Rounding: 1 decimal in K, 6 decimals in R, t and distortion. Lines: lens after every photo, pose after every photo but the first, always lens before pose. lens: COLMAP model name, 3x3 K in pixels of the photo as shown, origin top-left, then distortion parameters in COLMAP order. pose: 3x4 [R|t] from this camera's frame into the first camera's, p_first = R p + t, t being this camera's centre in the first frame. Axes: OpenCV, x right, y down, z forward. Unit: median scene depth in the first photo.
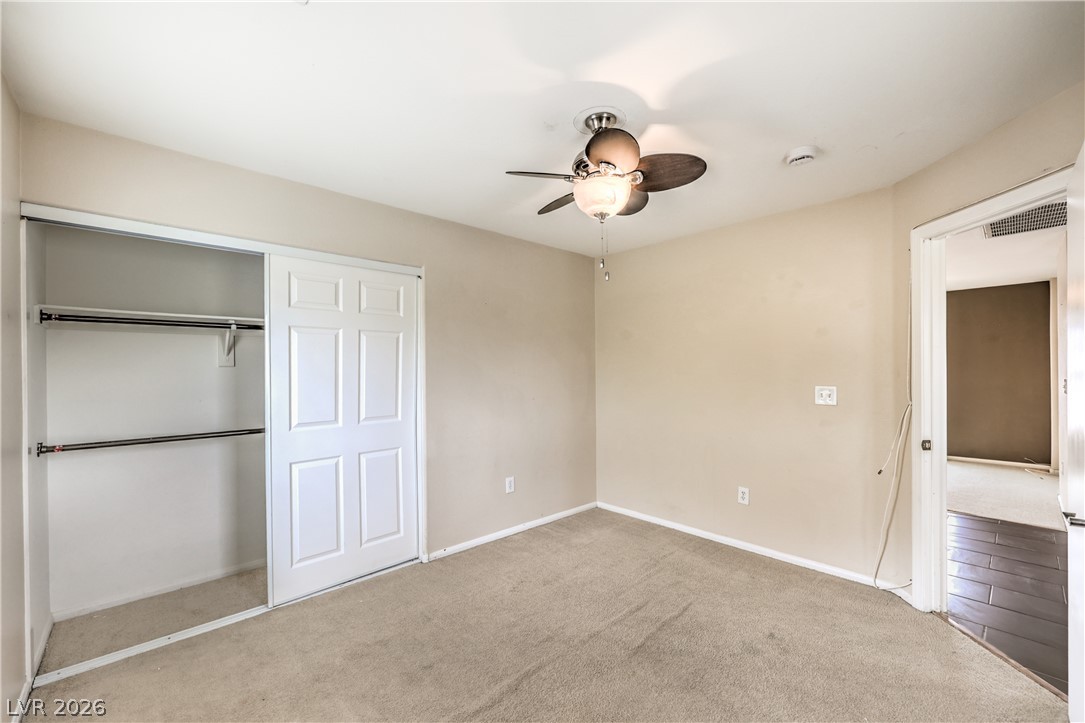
lens RADIAL K [[442.1, 0, 541.2], [0, 442.1, 366.3], [0, 0, 1]] dist [-0.001256, 0.000040]
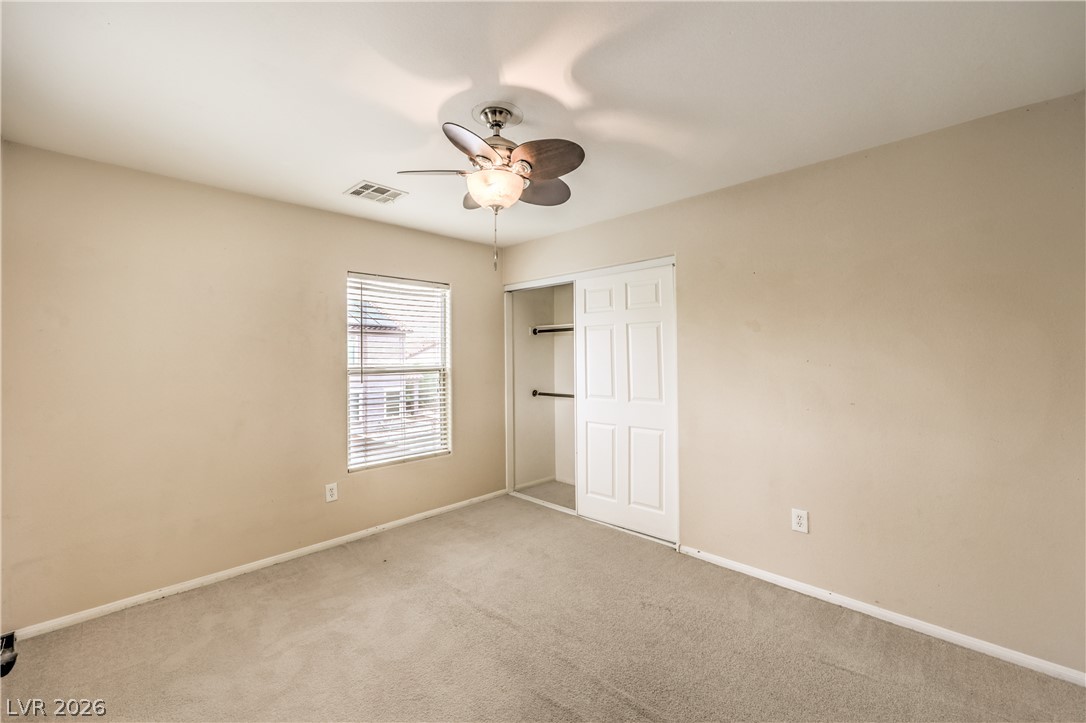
lens RADIAL K [[436.8, 0, 543.6], [0, 436.8, 347.8], [0, 0, 1]] dist [-0.000559, -0.000018]
pose [[0.058705, -0.013180, -0.998188, 0.733466], [0.011723, 0.999853, -0.012513, -0.003888], [0.998207, -0.010967, 0.058850, 0.673251]]
